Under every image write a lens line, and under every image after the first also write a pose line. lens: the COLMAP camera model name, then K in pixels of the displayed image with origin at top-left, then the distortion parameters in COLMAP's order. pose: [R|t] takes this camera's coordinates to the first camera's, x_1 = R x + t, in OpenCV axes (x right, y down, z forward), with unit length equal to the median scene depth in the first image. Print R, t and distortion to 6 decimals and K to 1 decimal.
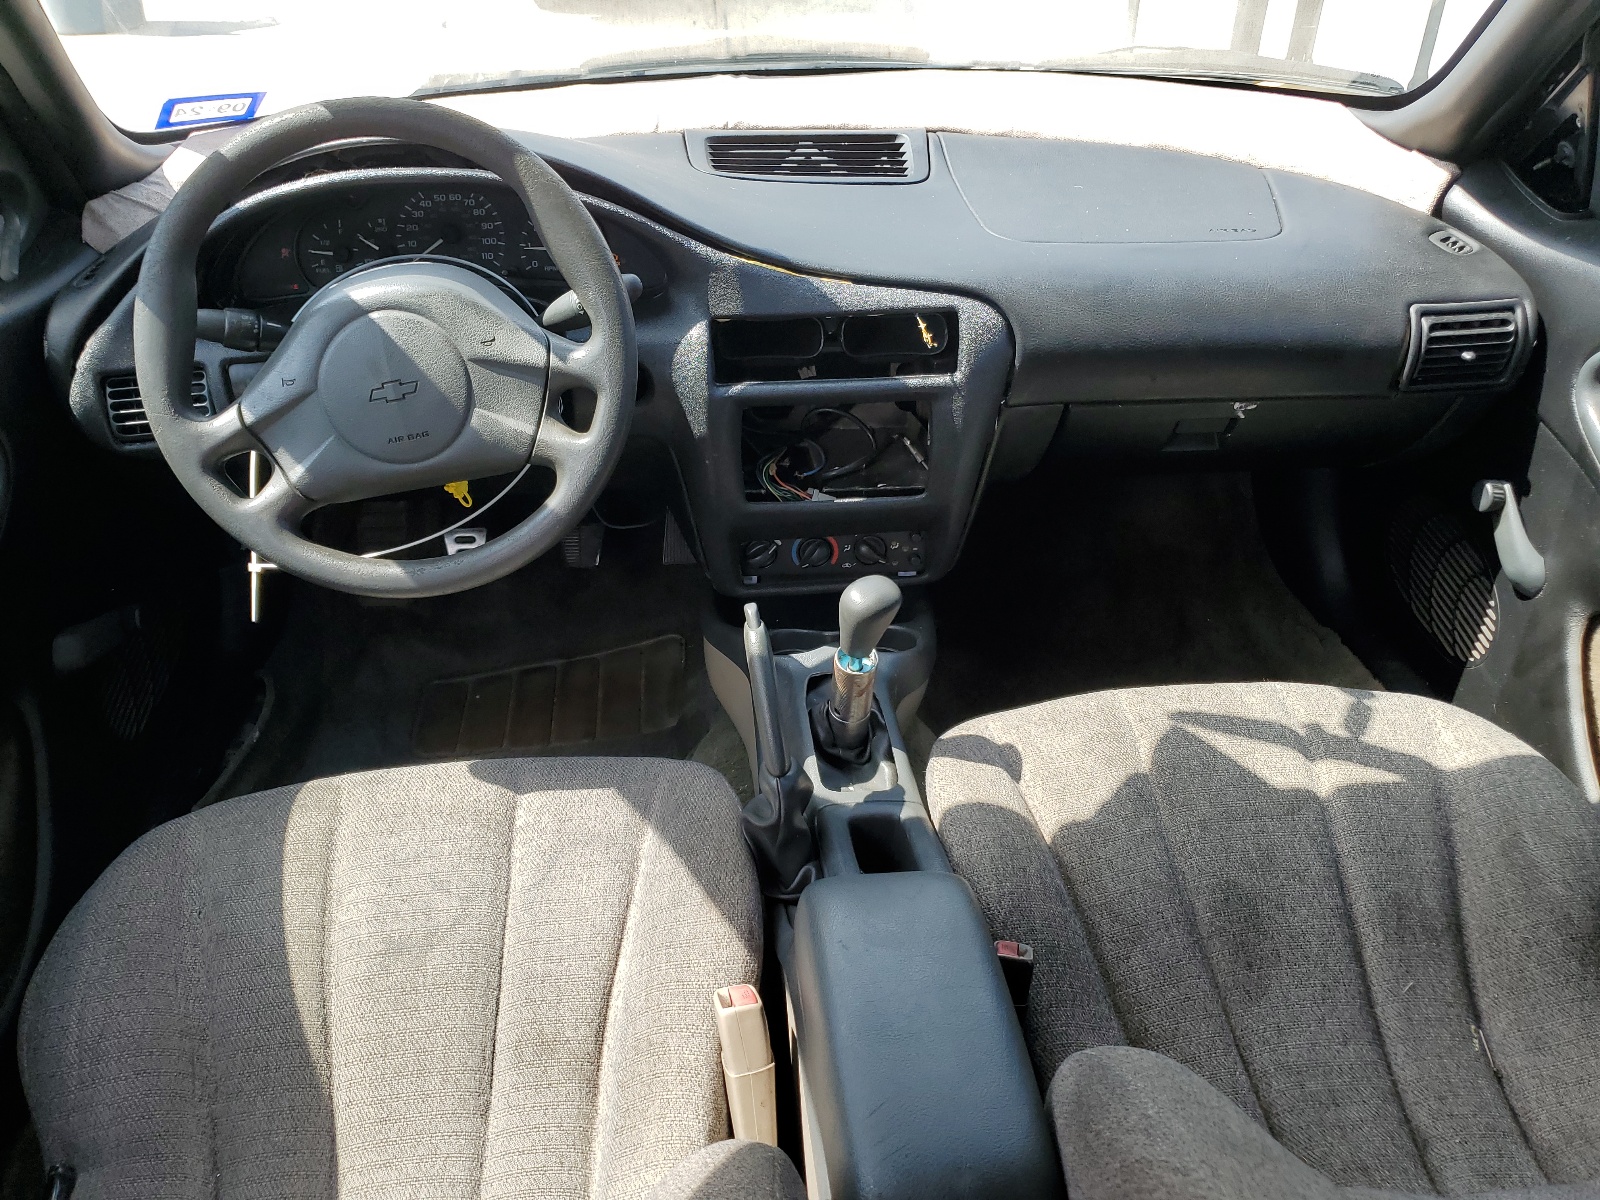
lens RADIAL K [[1232.2, 0, 800.8], [0, 1232.2, 596.0], [0, 0, 1]] dist [-0.012813, -0.002706]
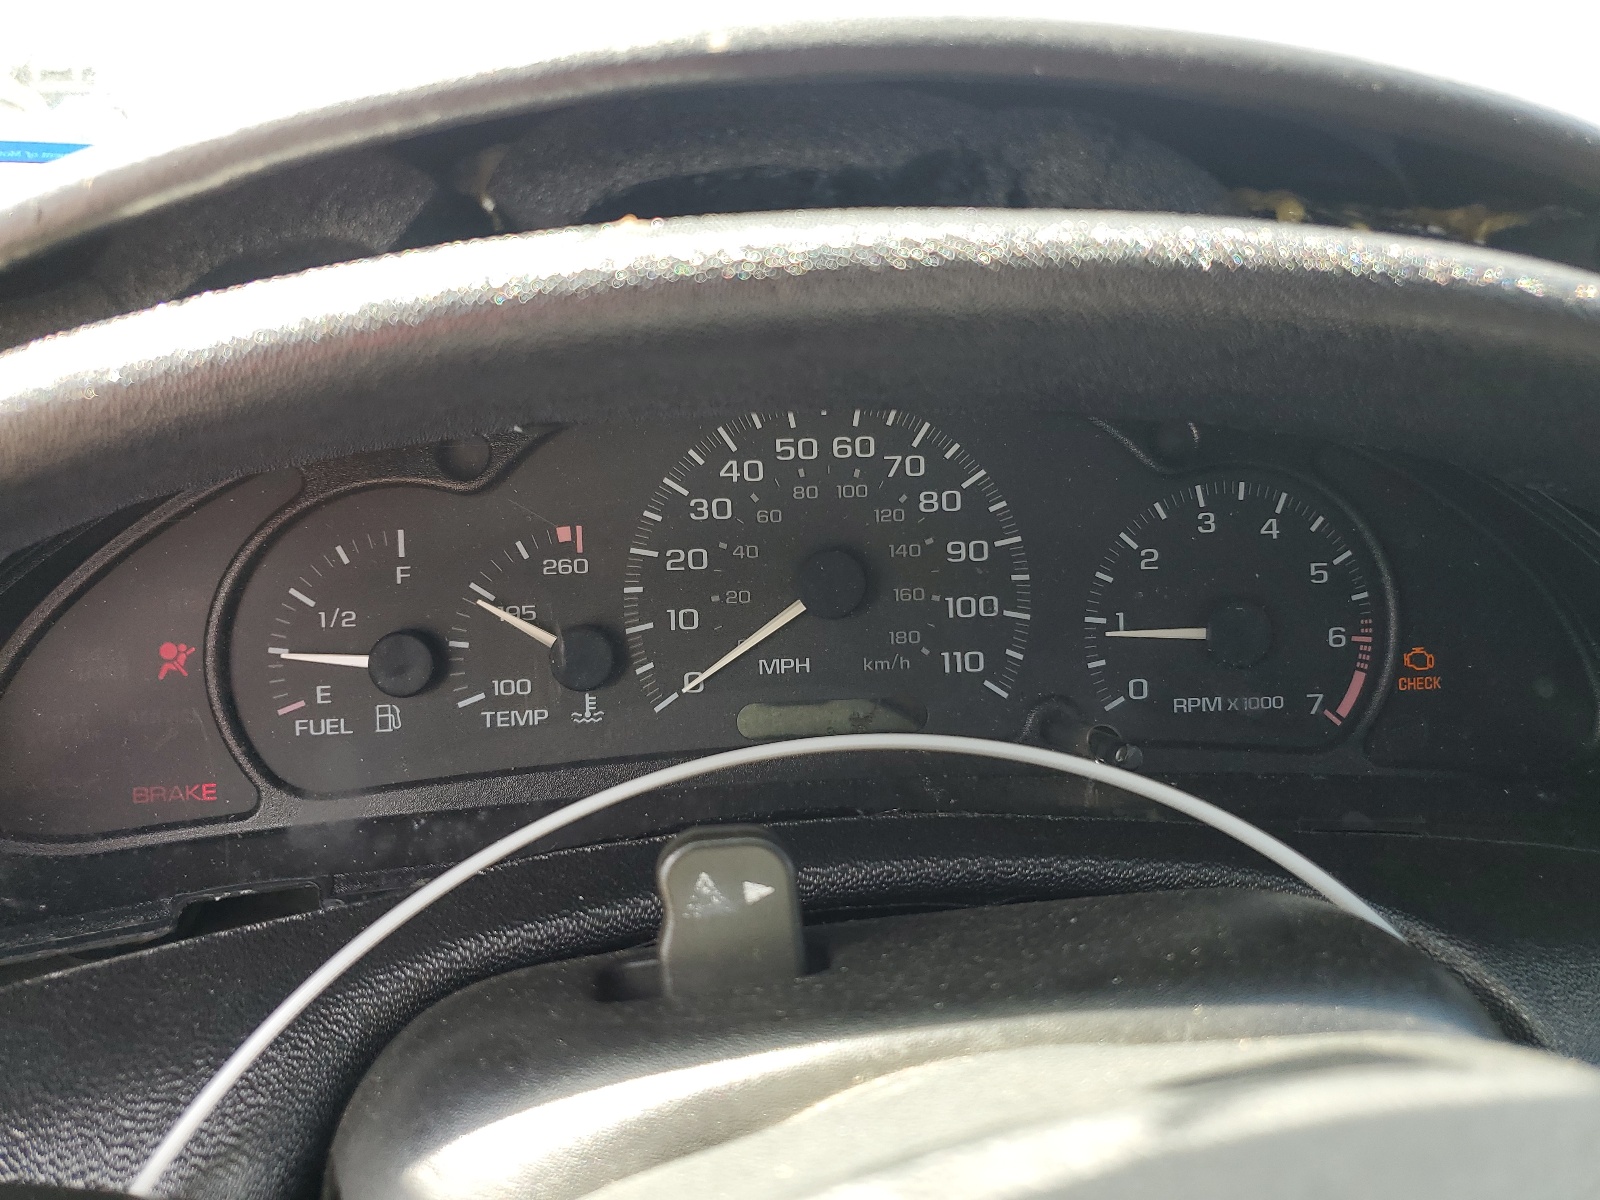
lens RADIAL K [[1232.2, 0, 797.5], [0, 1232.2, 601.5], [0, 0, 1]] dist [-0.012813, -0.002706]
pose [[0.998877, -0.007983, 0.046703, -0.305308], [0.018368, 0.973866, -0.226379, -0.232306], [-0.043675, 0.226983, 0.972919, 0.750189]]
